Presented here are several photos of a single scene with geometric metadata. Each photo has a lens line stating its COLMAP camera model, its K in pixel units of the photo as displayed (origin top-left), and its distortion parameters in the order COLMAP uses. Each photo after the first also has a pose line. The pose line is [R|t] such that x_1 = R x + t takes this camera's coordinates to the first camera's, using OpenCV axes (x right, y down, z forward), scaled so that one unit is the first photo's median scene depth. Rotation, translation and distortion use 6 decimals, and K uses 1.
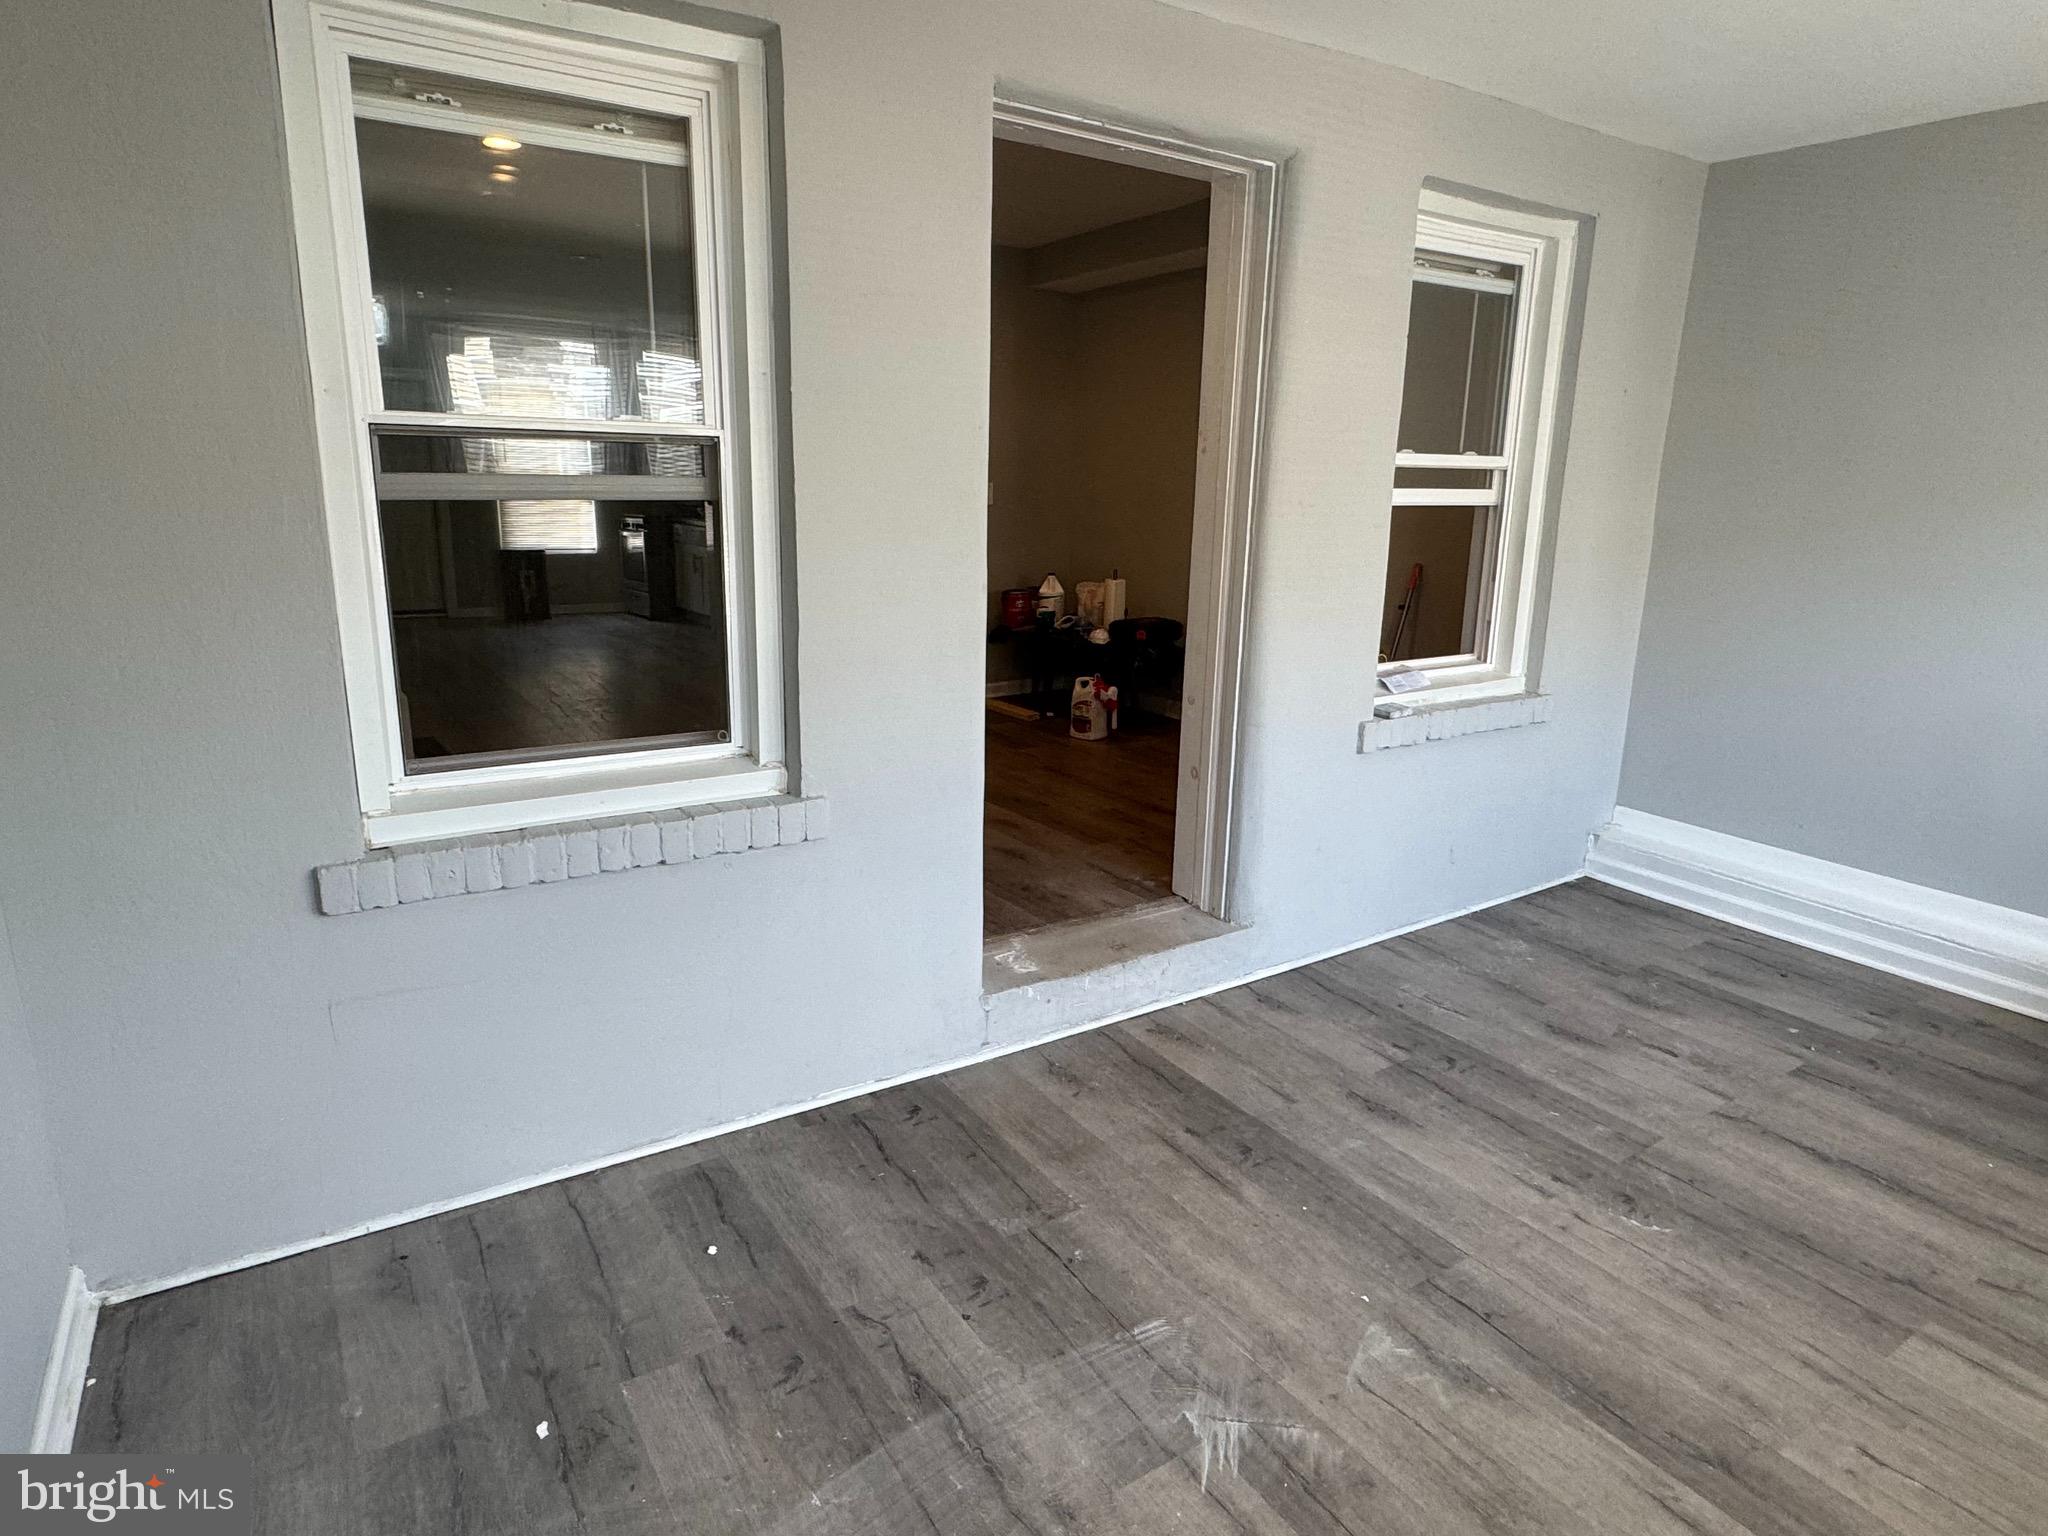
lens RADIAL K [[1178.9, 0, 1026.6], [0, 1178.9, 769.4], [0, 0, 1]] dist [-0.004278, 0.003283]
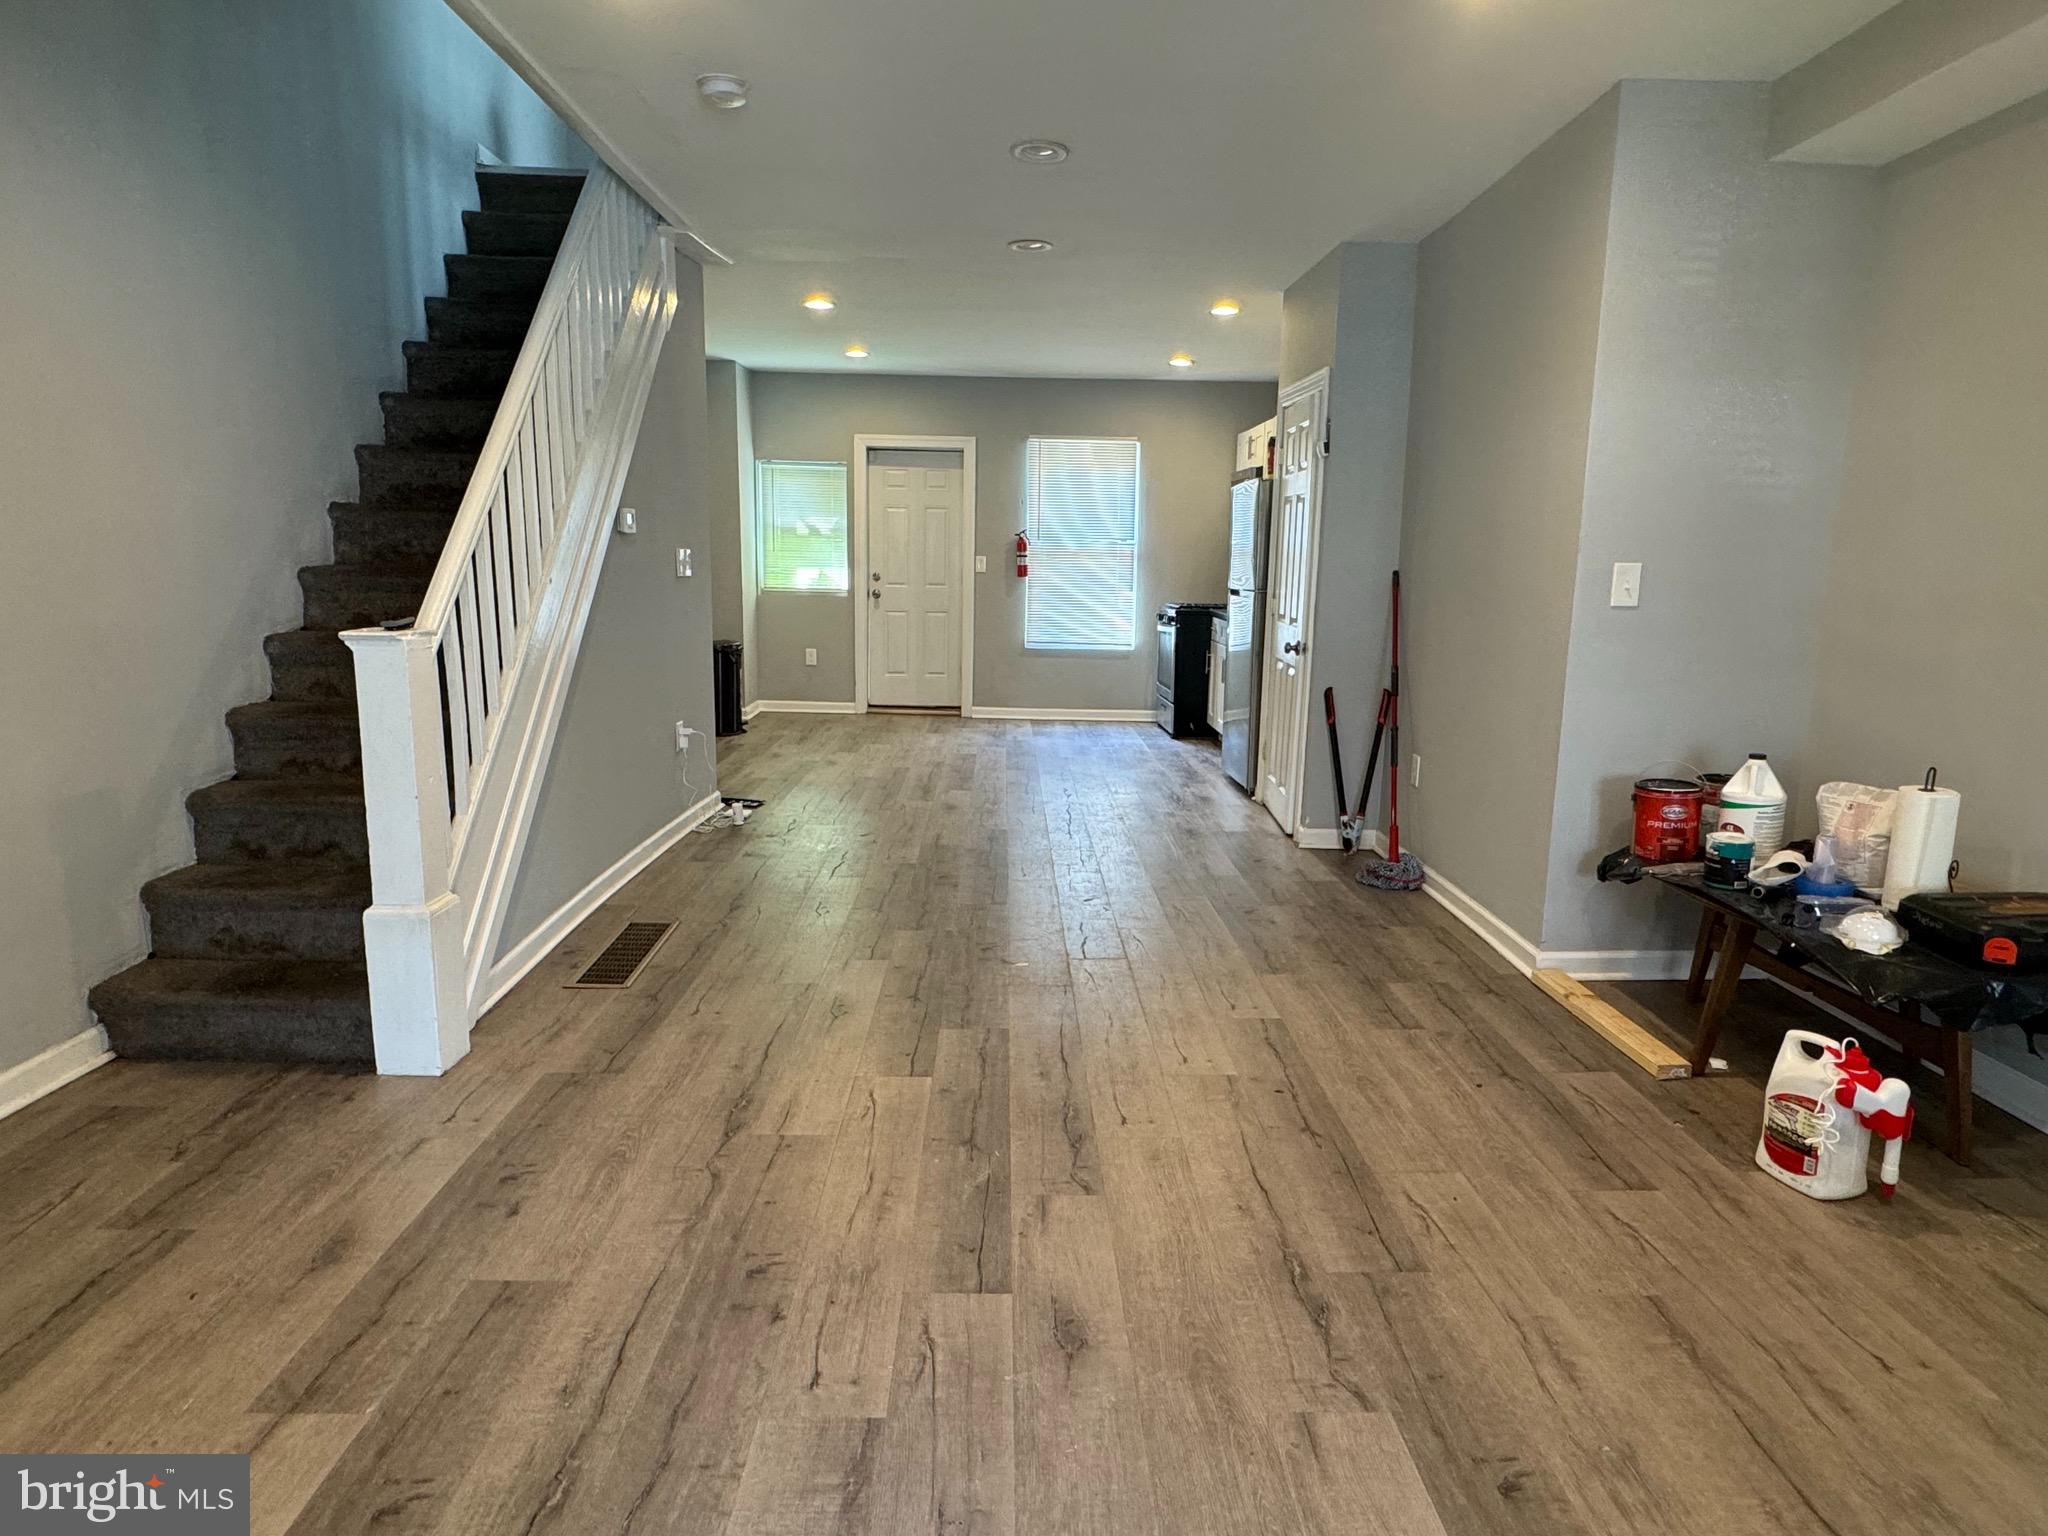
lens RADIAL K [[1178.9, 0, 1027.3], [0, 1178.9, 776.7], [0, 0, 1]] dist [-0.004278, 0.003283]
pose [[0.845008, 0.097748, -0.525743, 0.013662], [-0.130807, 0.991067, -0.025979, -0.065867], [0.518508, 0.090724, 0.850247, 0.275757]]
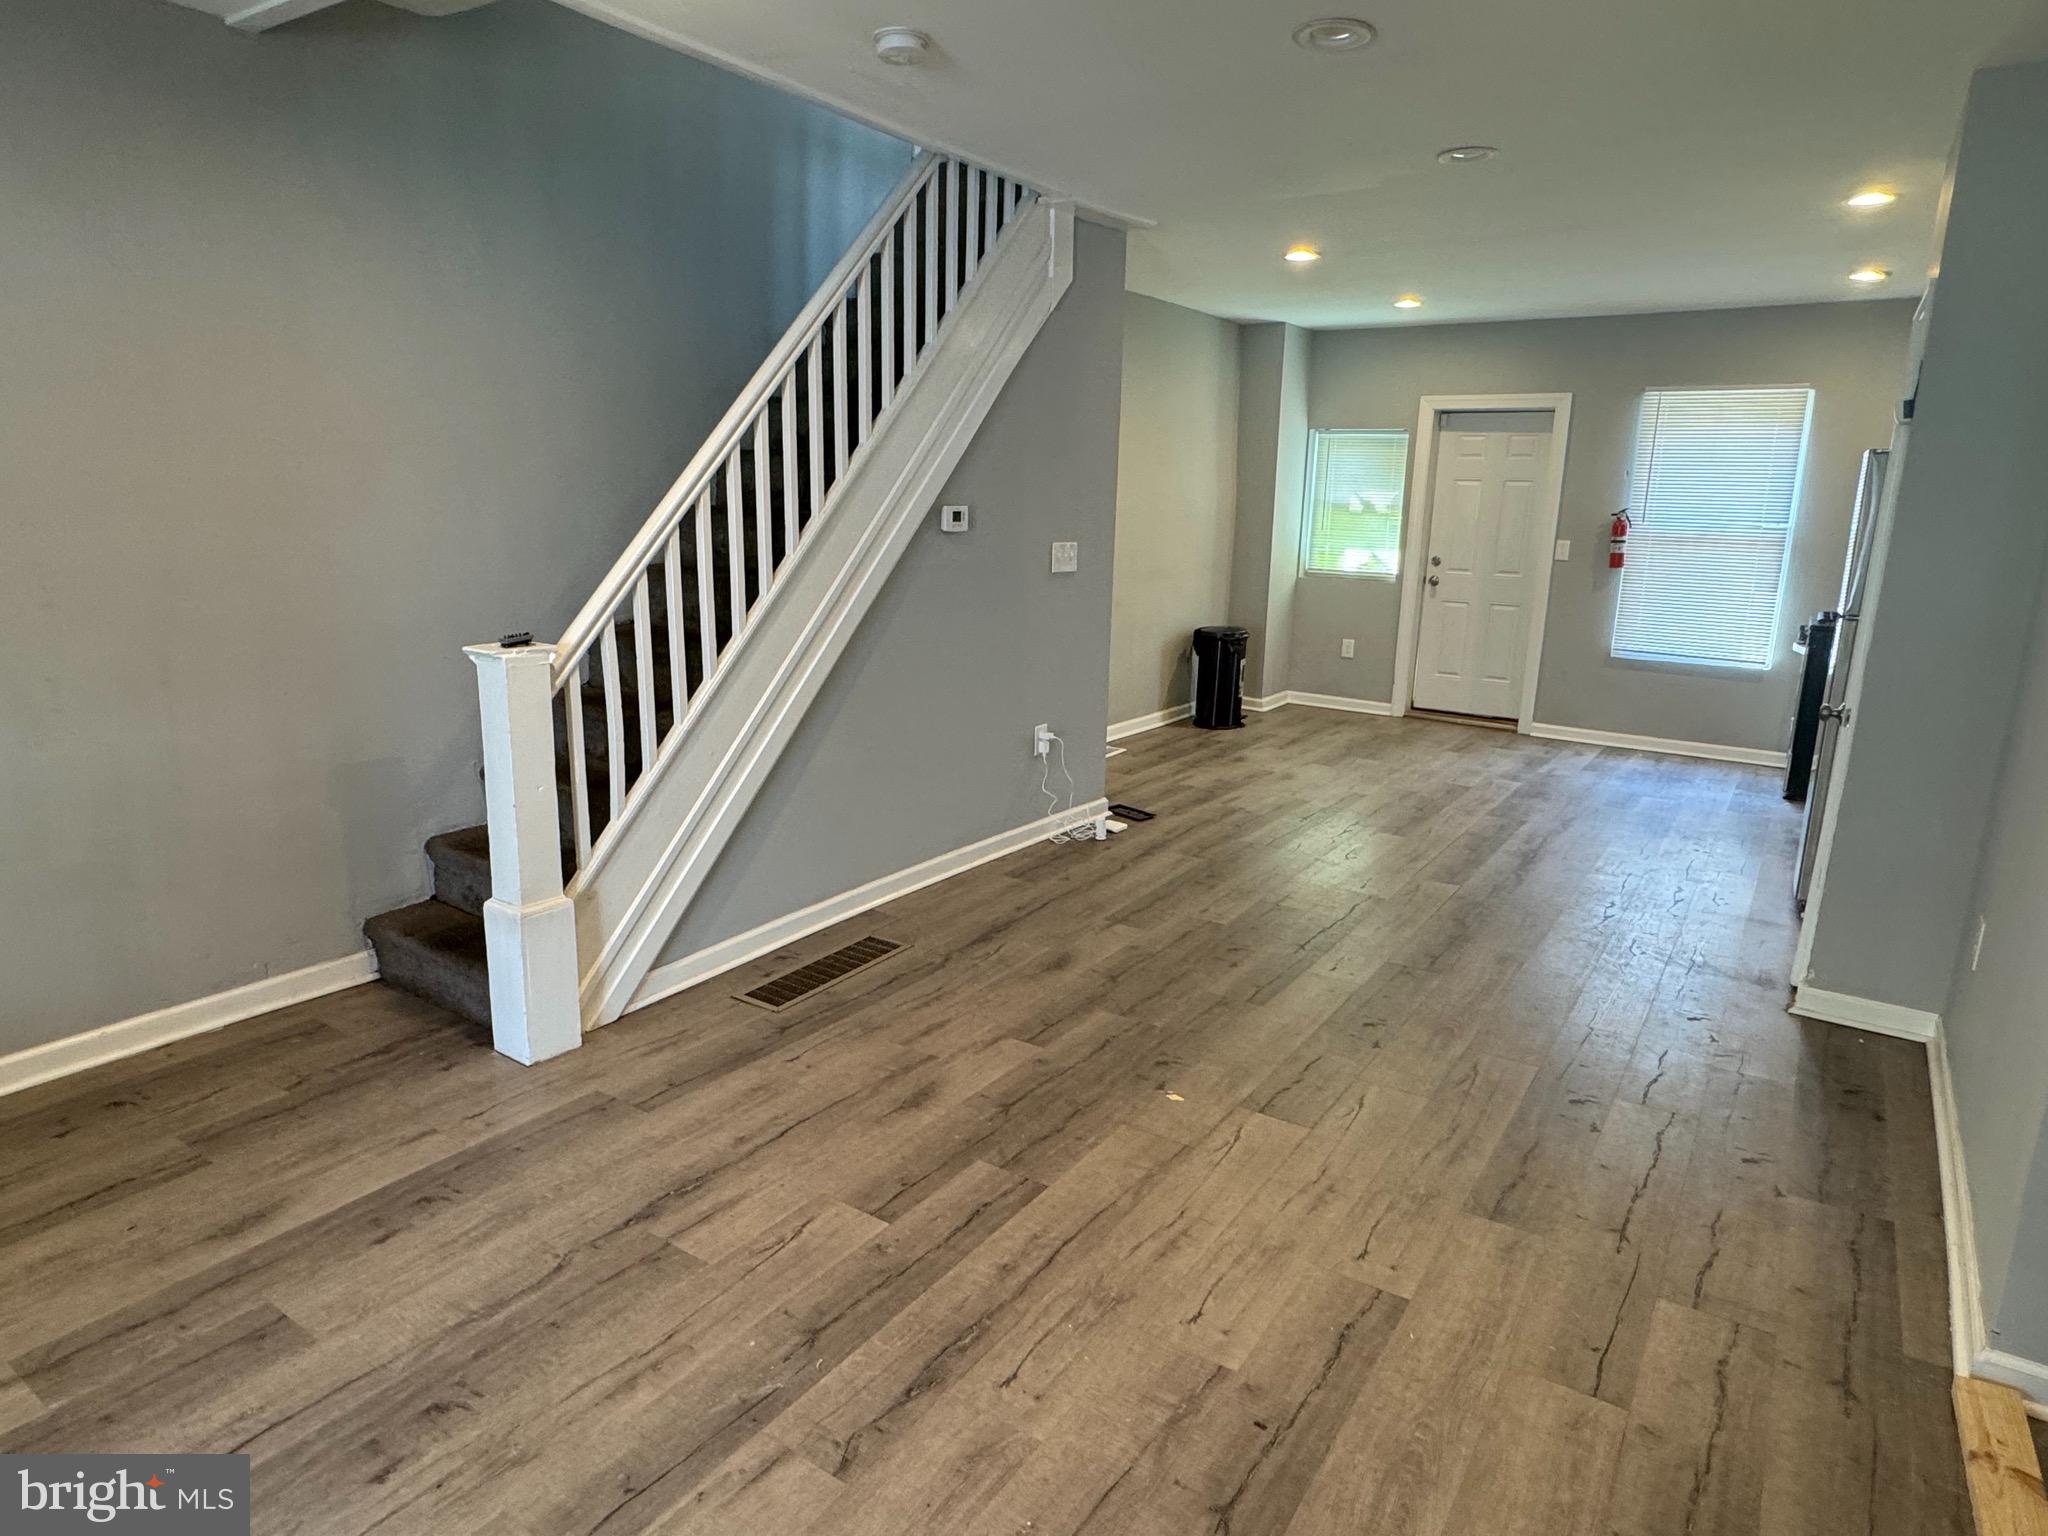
lens RADIAL K [[1178.9, 0, 1093.8], [0, 1178.9, 770.7], [0, 0, 1]] dist [-0.004278, 0.003283]
pose [[0.386030, 0.209427, -0.898399, 0.055963], [-0.234646, 0.964149, 0.123930, -0.118358], [0.892144, 0.162965, 0.421332, 0.415002]]
